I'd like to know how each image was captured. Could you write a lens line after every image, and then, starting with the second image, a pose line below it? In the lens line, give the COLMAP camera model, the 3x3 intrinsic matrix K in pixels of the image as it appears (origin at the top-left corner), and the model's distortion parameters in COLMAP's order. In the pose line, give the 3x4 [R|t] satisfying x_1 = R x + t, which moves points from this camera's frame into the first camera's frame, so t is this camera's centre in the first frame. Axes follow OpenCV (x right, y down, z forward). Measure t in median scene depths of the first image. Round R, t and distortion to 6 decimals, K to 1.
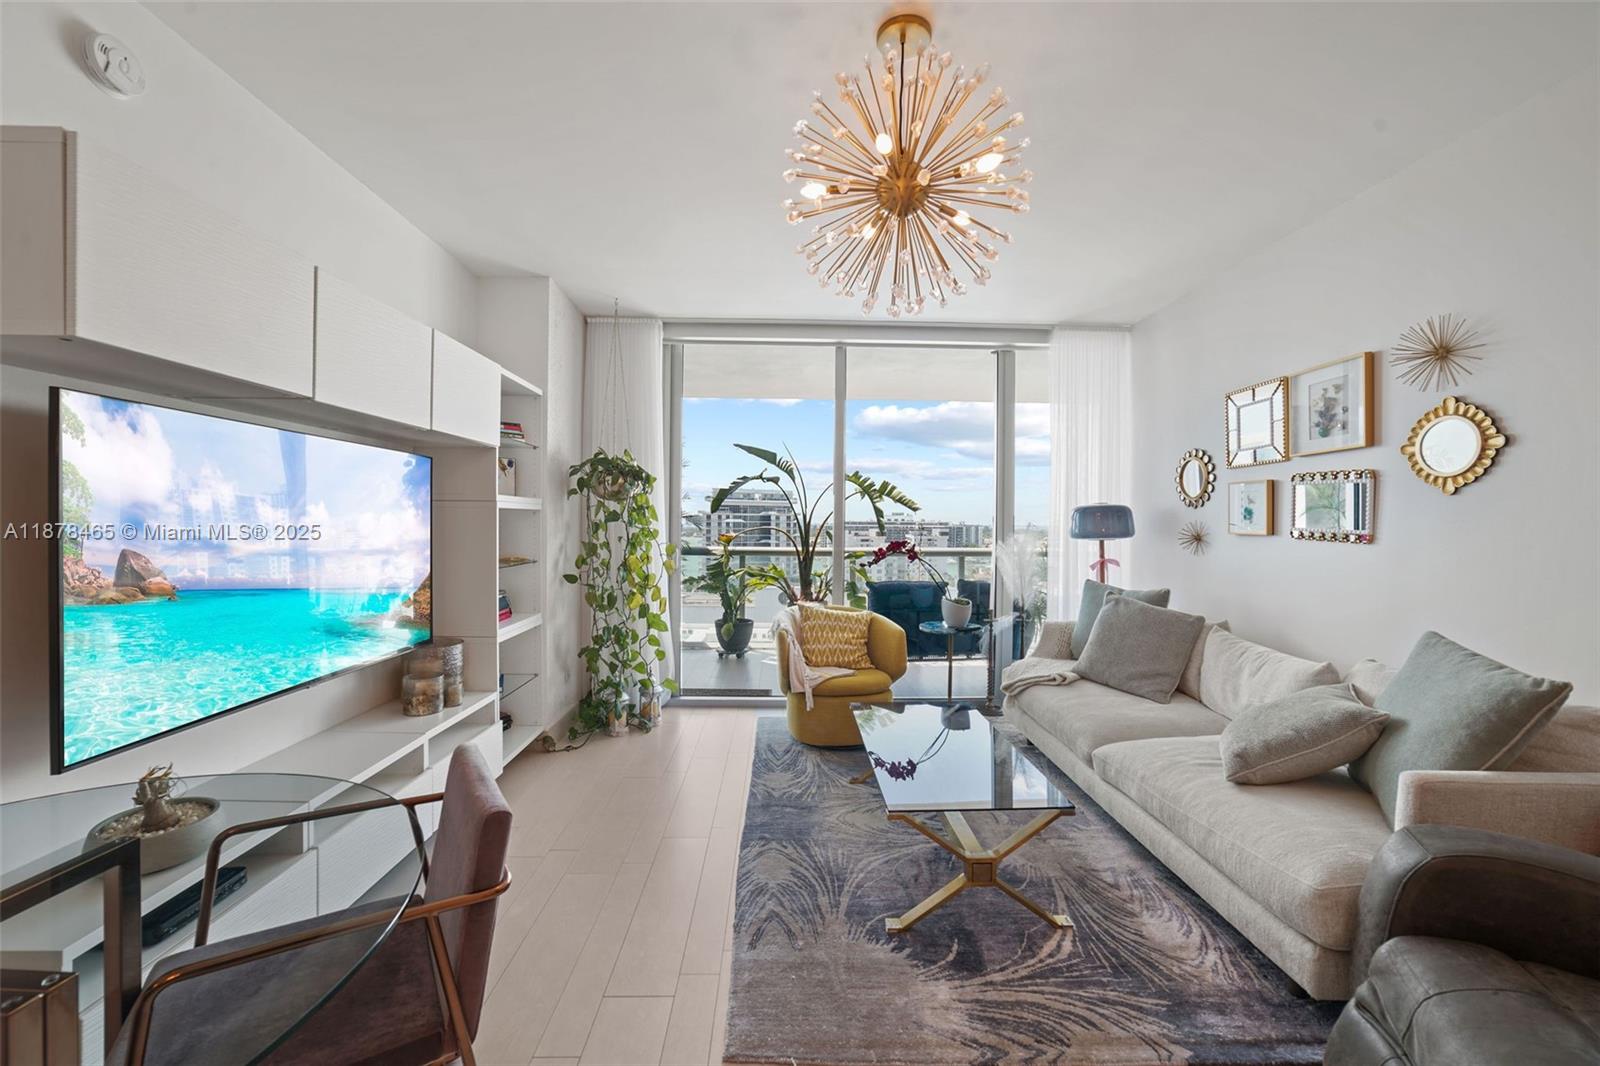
lens RADIAL K [[632.9, 0, 797.9], [0, 632.9, 529.7], [0, 0, 1]] dist [-0.045027, 0.017061]
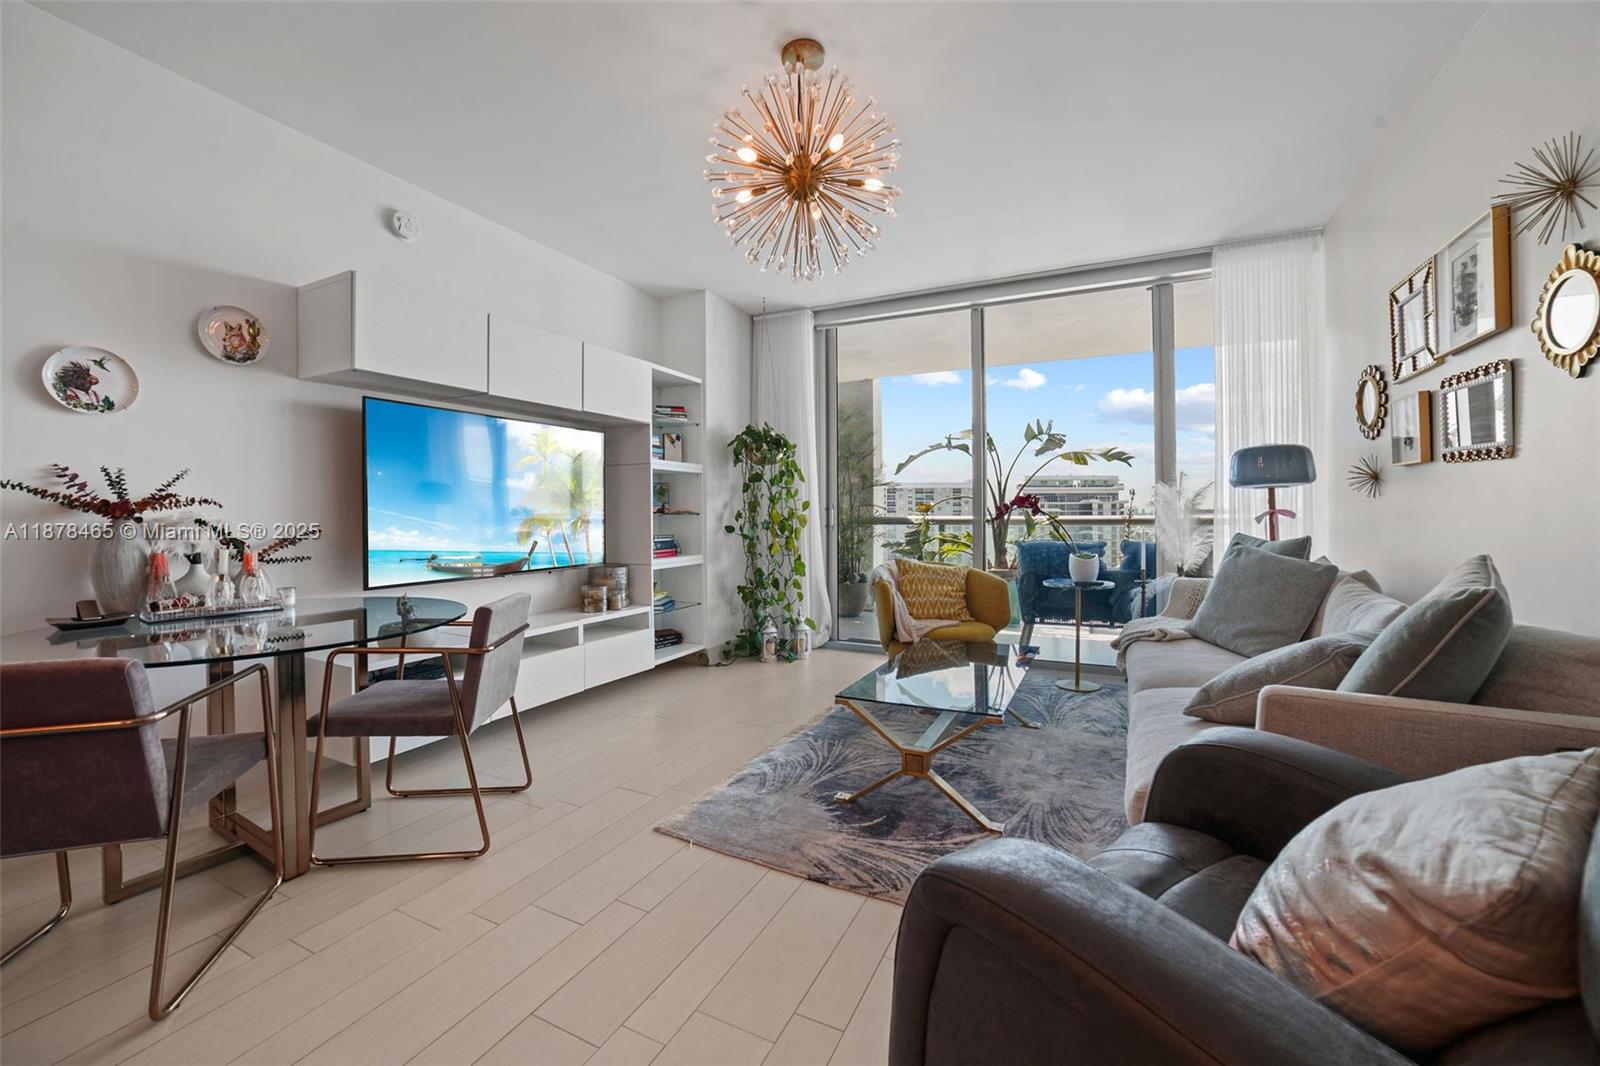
lens RADIAL K [[641.9, 0, 793.4], [0, 641.9, 512.1], [0, 0, 1]] dist [-0.045920, 0.017513]
pose [[0.883801, -0.012399, -0.467698, 0.351132], [0.005961, 0.999866, -0.015241, 0.066147], [0.467824, 0.010682, 0.883757, -0.056211]]
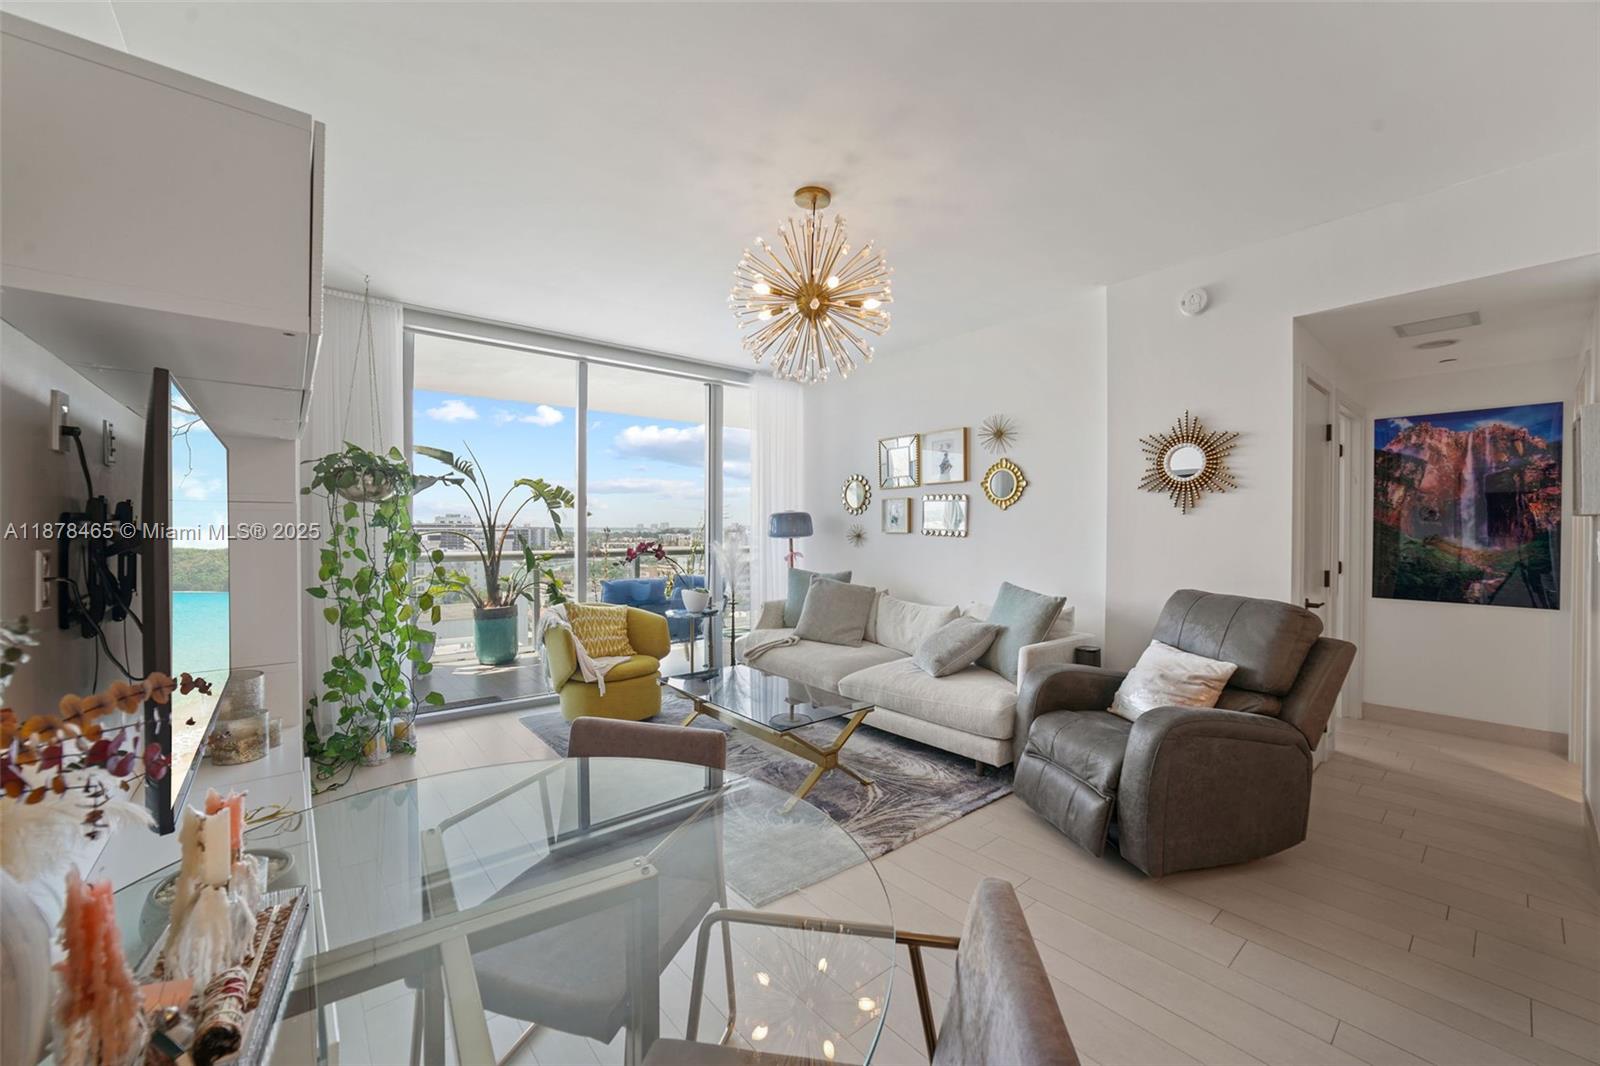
lens RADIAL K [[632.9, 0, 797.9], [0, 632.9, 529.7], [0, 0, 1]] dist [-0.045027, 0.017061]
pose [[0.785252, -0.007600, 0.619130, -0.382932], [0.009746, 0.999952, -0.000087, -0.001543], [-0.619100, 0.006102, 0.785289, -0.077132]]
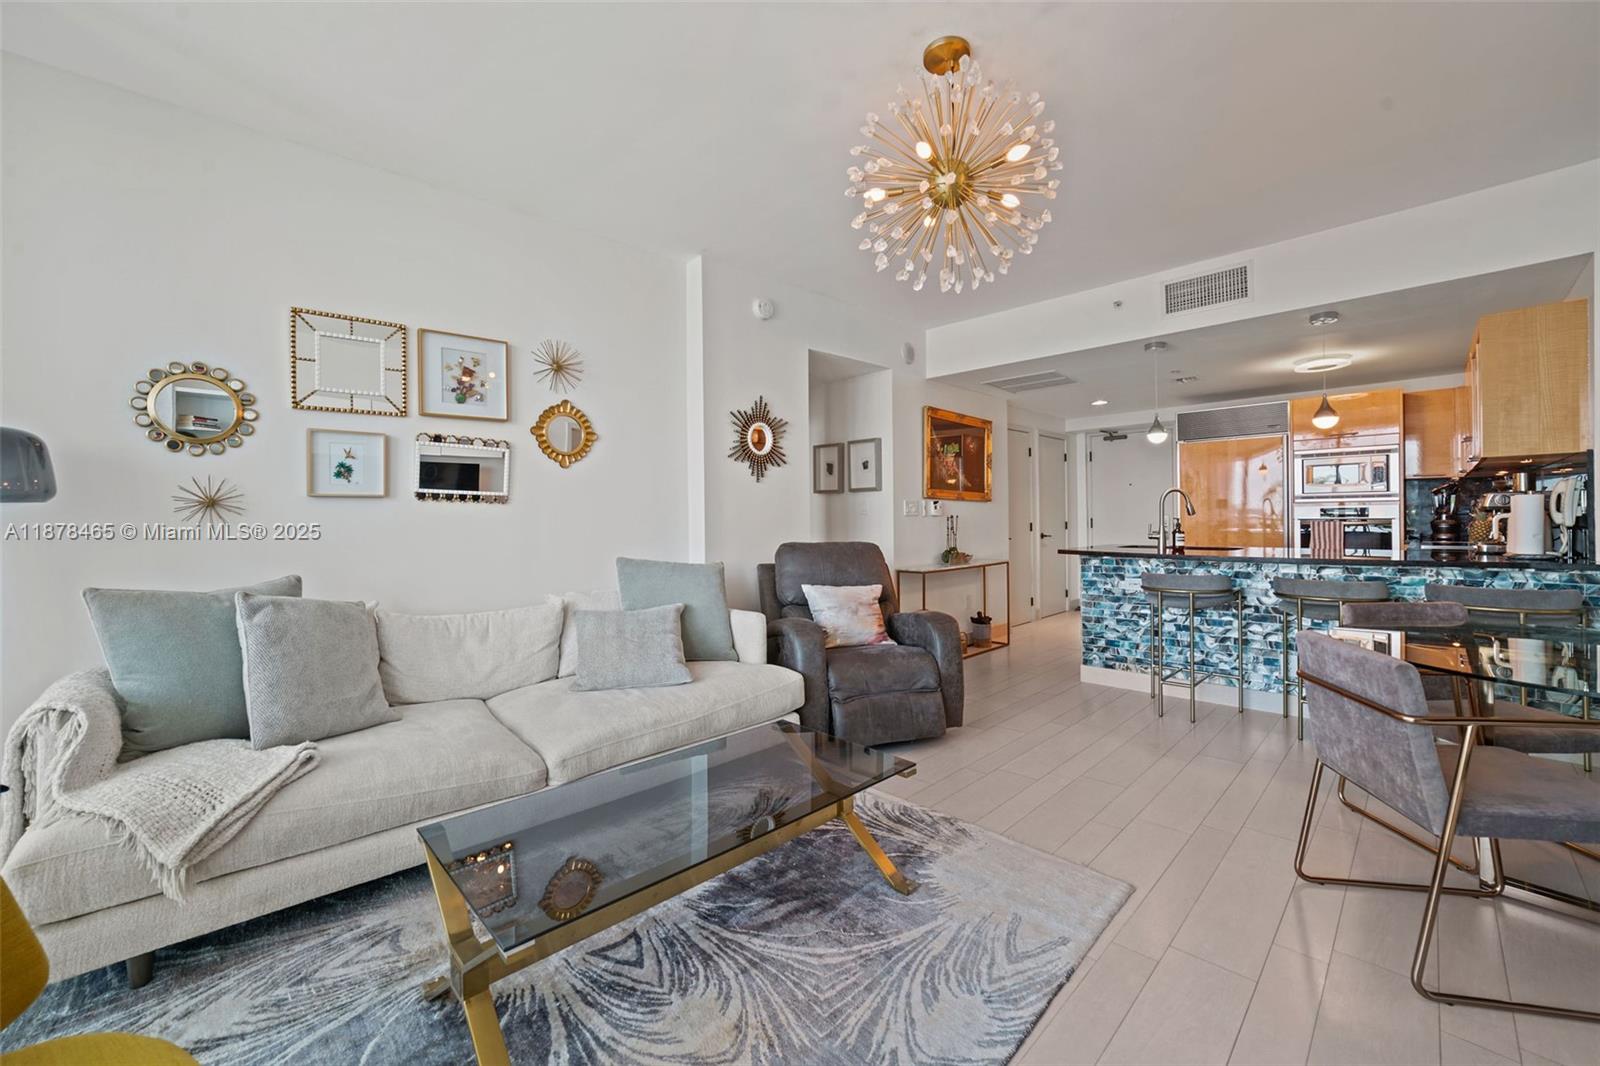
lens RADIAL K [[641.9, 0, 793.4], [0, 641.9, 512.1], [0, 0, 1]] dist [-0.045920, 0.017513]
pose [[-0.671677, 0.010464, 0.740770, -0.245845], [0.017004, 0.999855, 0.001295, 0.032569], [-0.740649, 0.013466, -0.671757, 0.973404]]
